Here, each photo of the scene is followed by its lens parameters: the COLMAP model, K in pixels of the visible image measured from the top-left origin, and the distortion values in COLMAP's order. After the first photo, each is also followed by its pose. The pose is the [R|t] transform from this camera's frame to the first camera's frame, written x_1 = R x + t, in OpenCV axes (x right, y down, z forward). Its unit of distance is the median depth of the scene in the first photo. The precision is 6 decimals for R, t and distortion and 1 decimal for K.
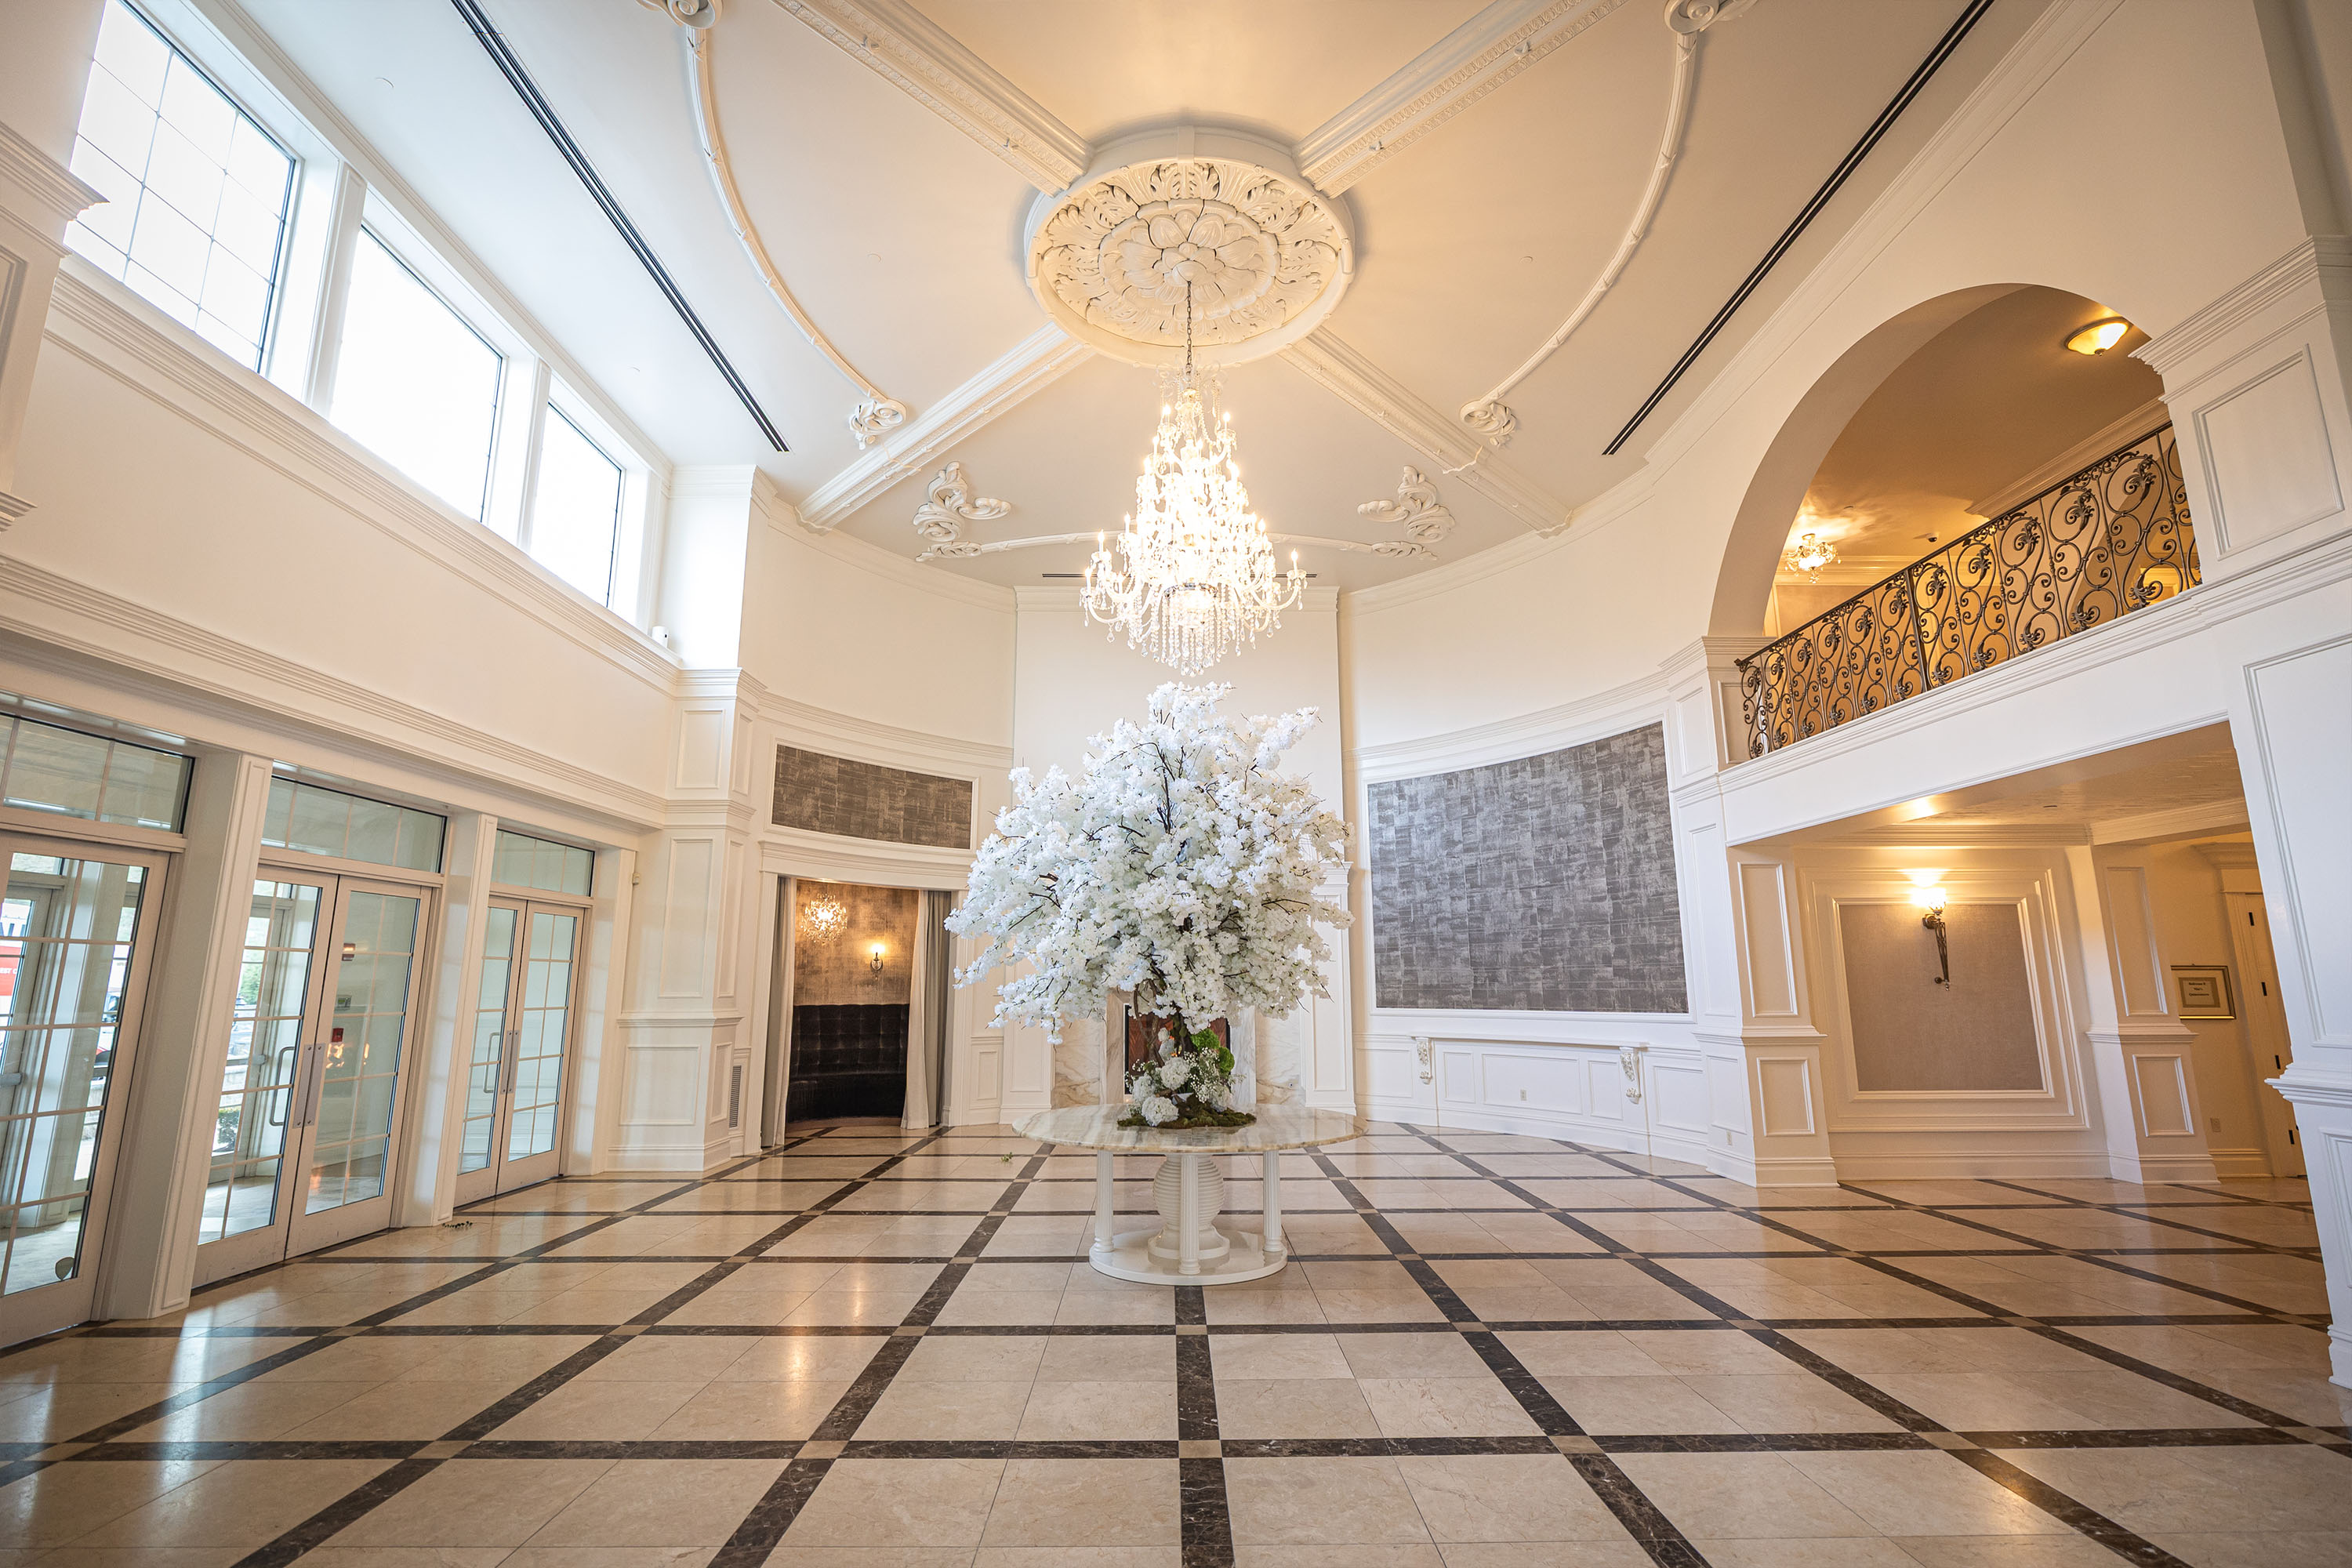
lens RADIAL K [[1066.7, 0, 1176.0], [0, 1066.7, 784.0], [0, 0, 1]] dist [-0.000434, -0.000031]
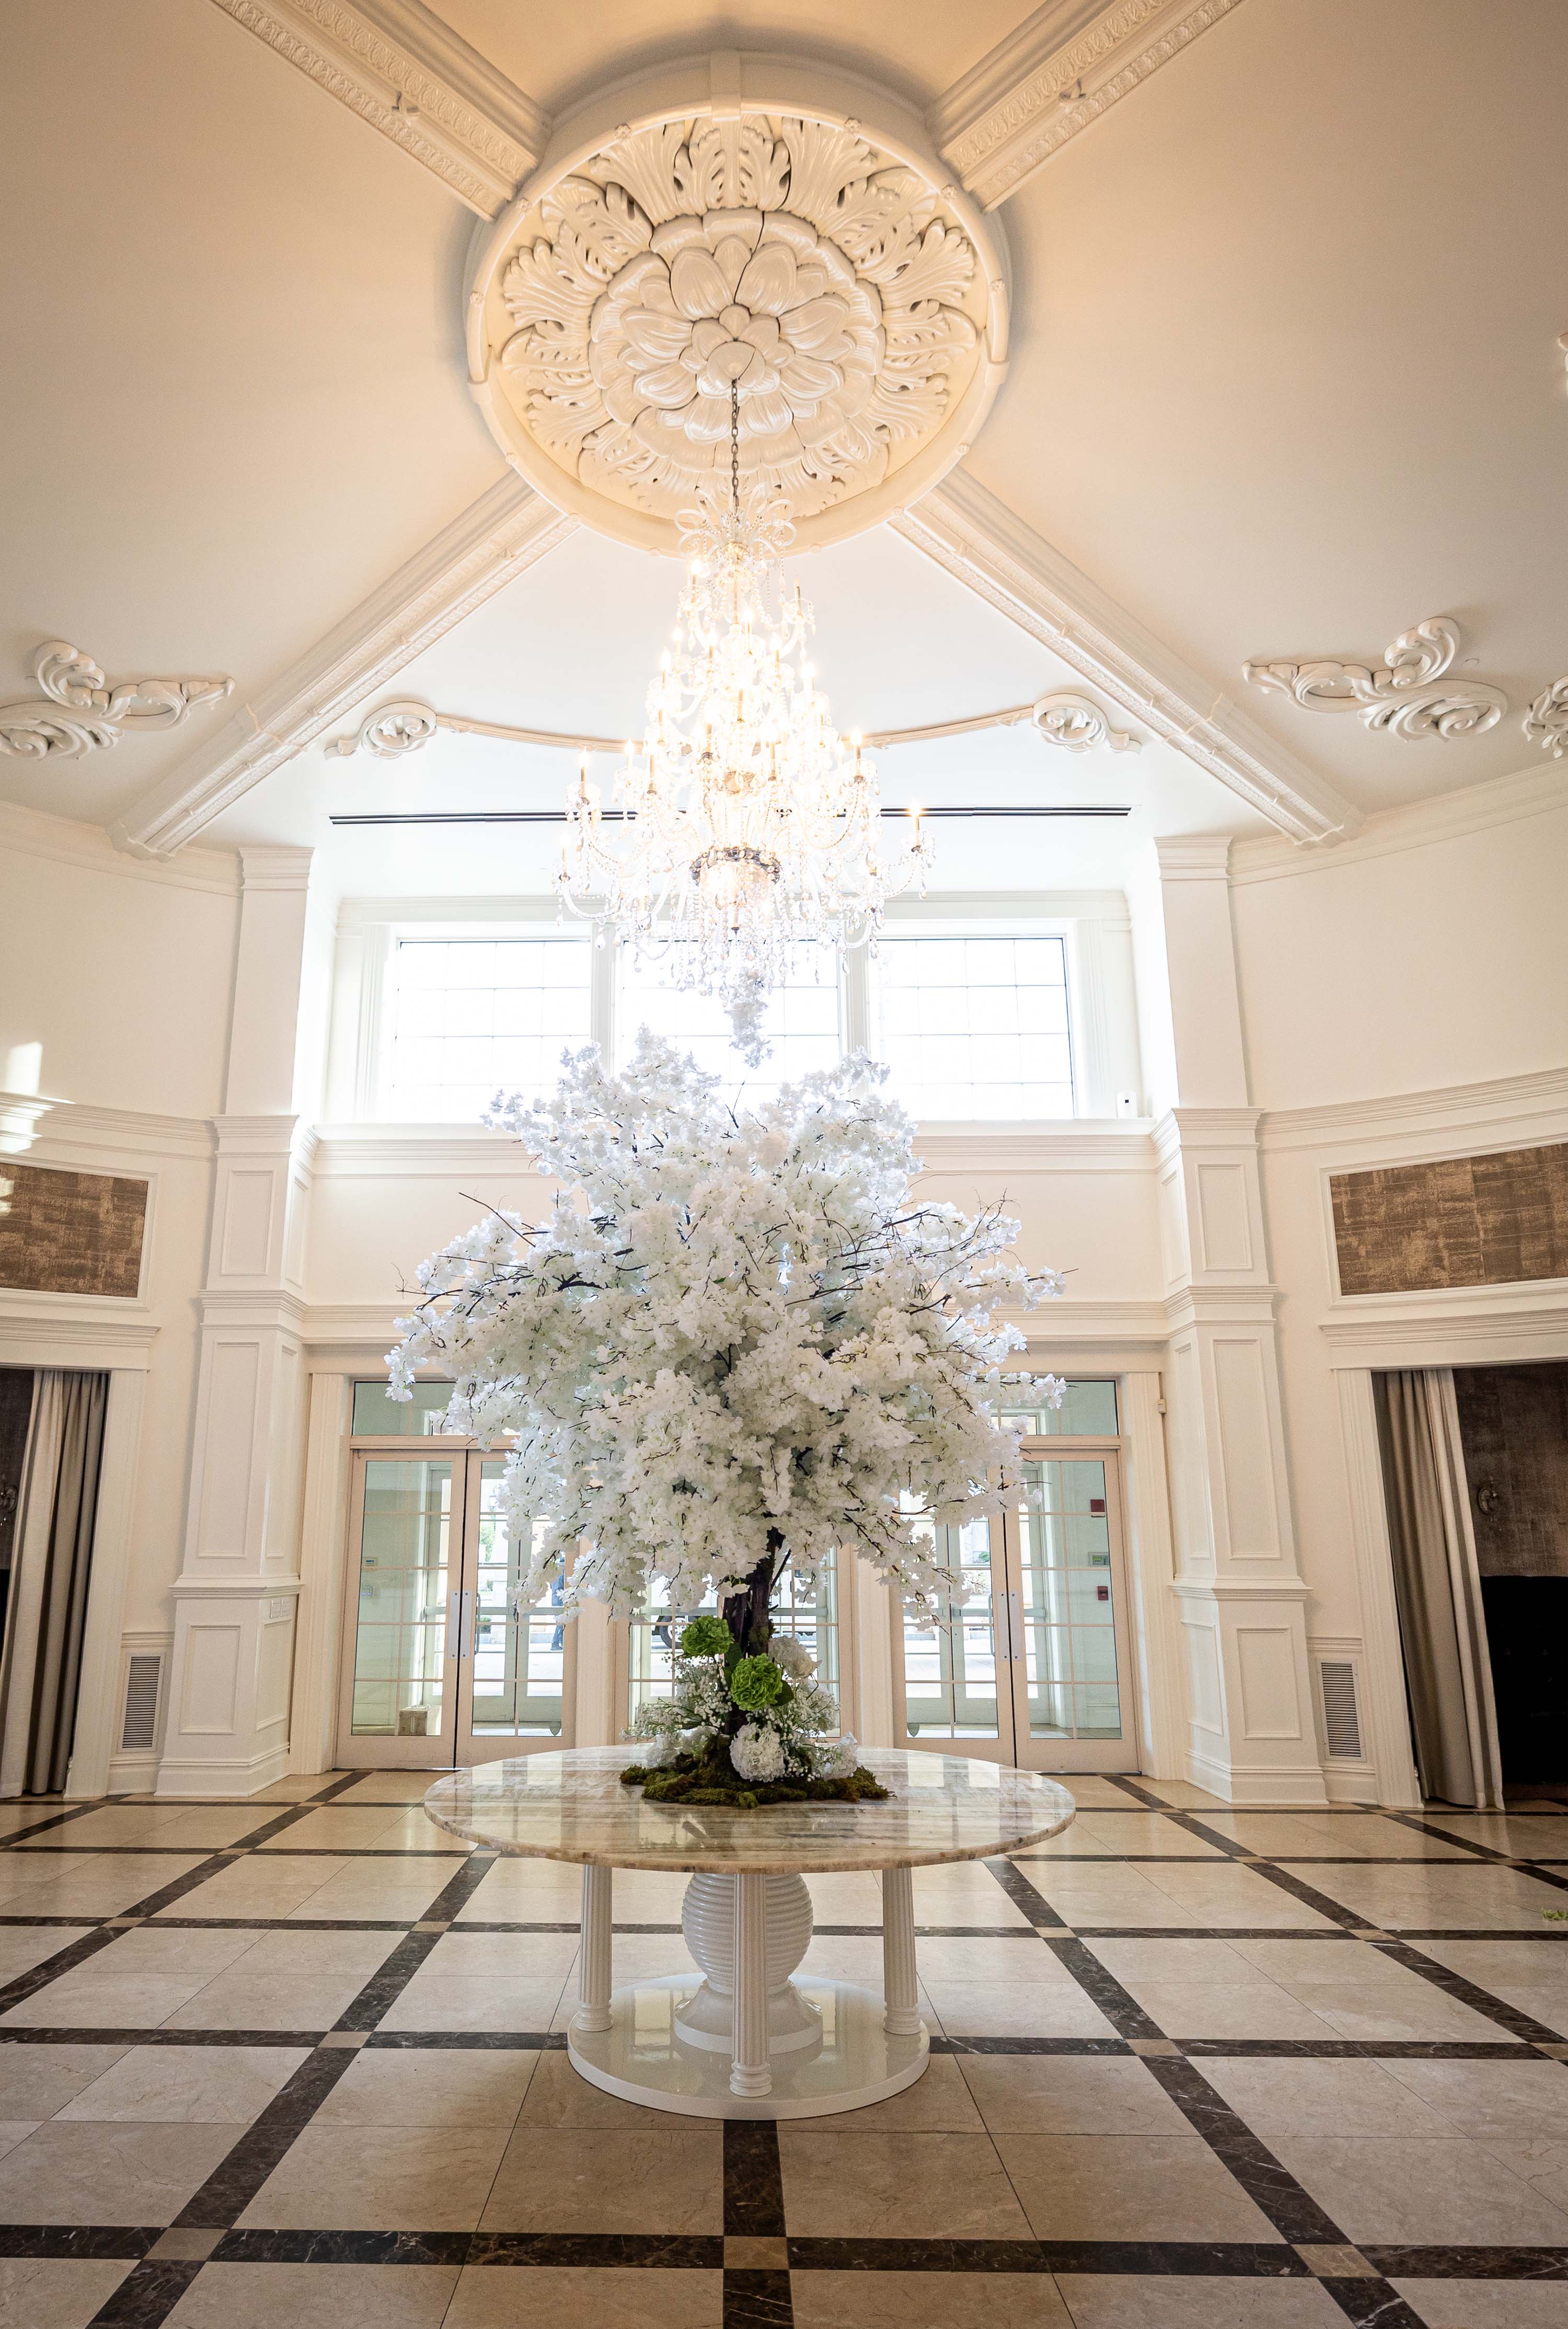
lens RADIAL K [[1335.7, 0, 702.0], [0, 1335.7, 1241.0], [0, 0, 1]] dist [0.001299, 0.001642]
pose [[-0.036060, -0.218317, -0.975211, 0.866160], [0.185706, 0.957385, -0.221193, 0.219178], [0.981943, -0.189079, 0.006019, 1.174060]]
